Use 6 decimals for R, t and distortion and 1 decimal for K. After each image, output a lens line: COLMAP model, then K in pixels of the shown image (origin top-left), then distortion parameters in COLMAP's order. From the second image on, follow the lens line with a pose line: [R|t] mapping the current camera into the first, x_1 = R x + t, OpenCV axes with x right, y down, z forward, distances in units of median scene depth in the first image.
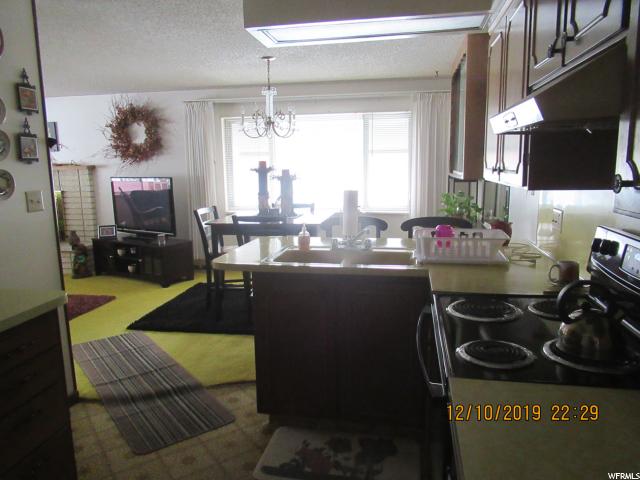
lens RADIAL K [[473.7, 0, 320.0], [0, 473.7, 240.0], [0, 0, 1]] dist [-0.002836, -0.000151]
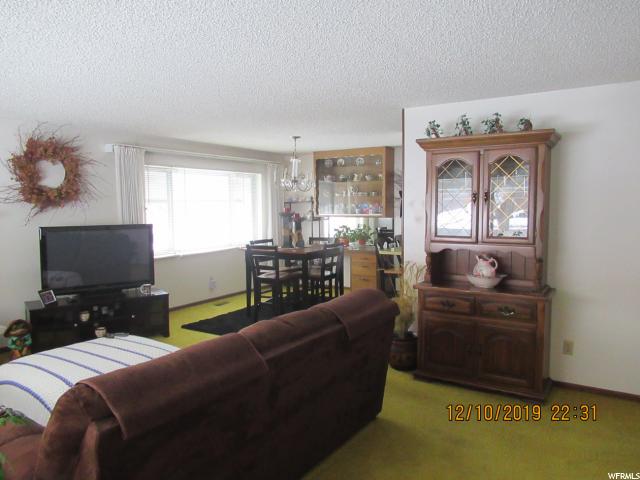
lens RADIAL K [[473.7, 0, 320.0], [0, 473.7, 240.0], [0, 0, 1]] dist [-0.002836, -0.000151]
pose [[0.380070, -0.056102, 0.923255, -0.995007], [0.153623, 0.988124, -0.003197, -0.040452], [-0.912111, 0.143048, 0.384175, 0.294018]]
